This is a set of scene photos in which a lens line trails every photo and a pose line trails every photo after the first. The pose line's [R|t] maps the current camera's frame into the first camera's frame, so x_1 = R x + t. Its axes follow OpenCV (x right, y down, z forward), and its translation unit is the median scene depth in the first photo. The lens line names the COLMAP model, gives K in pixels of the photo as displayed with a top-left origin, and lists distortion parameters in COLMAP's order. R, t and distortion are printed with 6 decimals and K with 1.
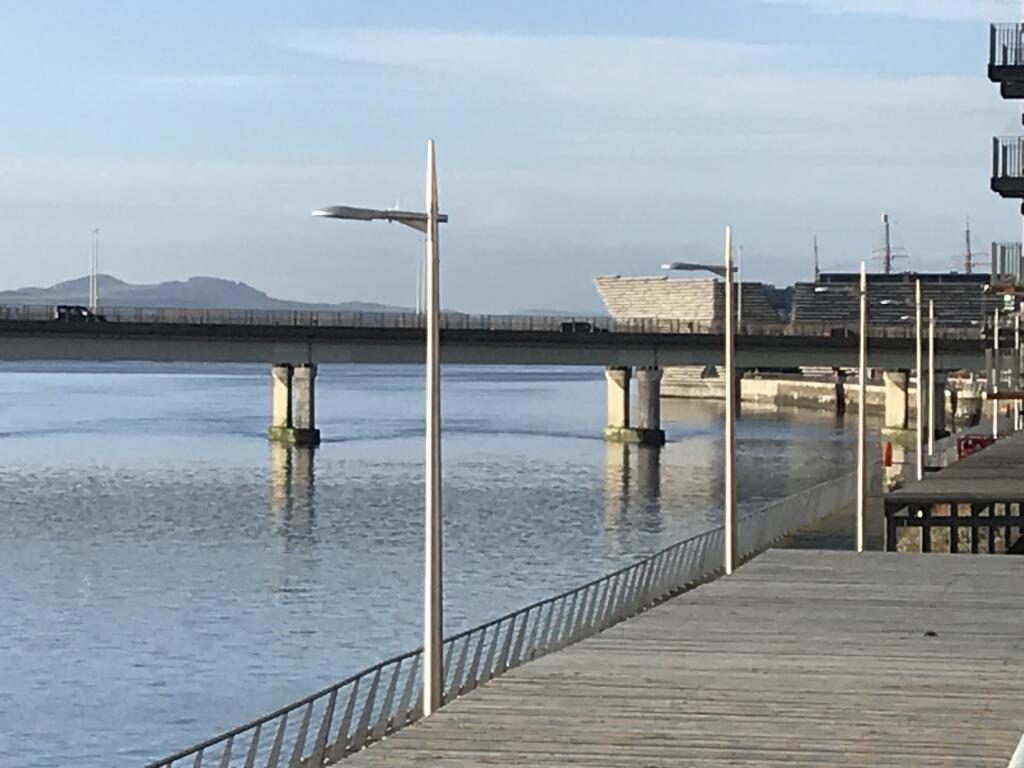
lens RADIAL K [[4236.3, 0, 512.1], [0, 4236.3, 383.9], [0, 0, 1]] dist [0.115537, 0.000000]
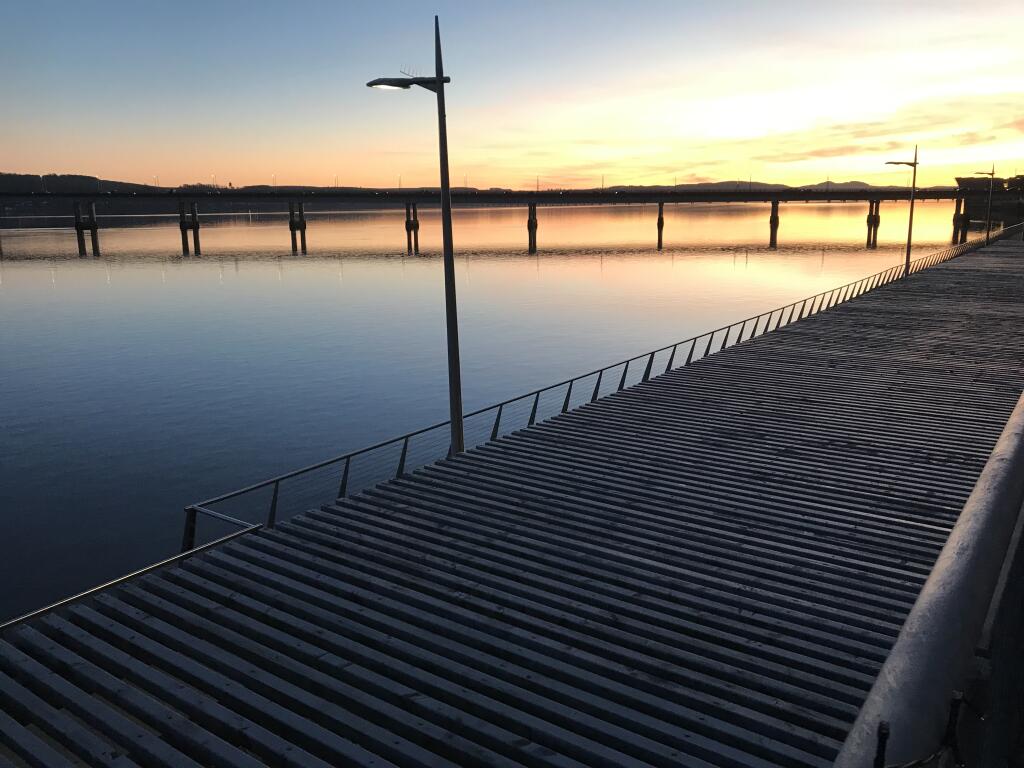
lens RADIAL K [[838.7, 0, 510.9], [0, 838.7, 383.5], [0, 0, 1]] dist [-0.017205, 0.006276]
pose [[0.893355, 0.084808, -0.441275, 0.110058], [0.009077, 0.978422, 0.206419, -0.002889], [0.449259, -0.188411, 0.873308, 0.759498]]
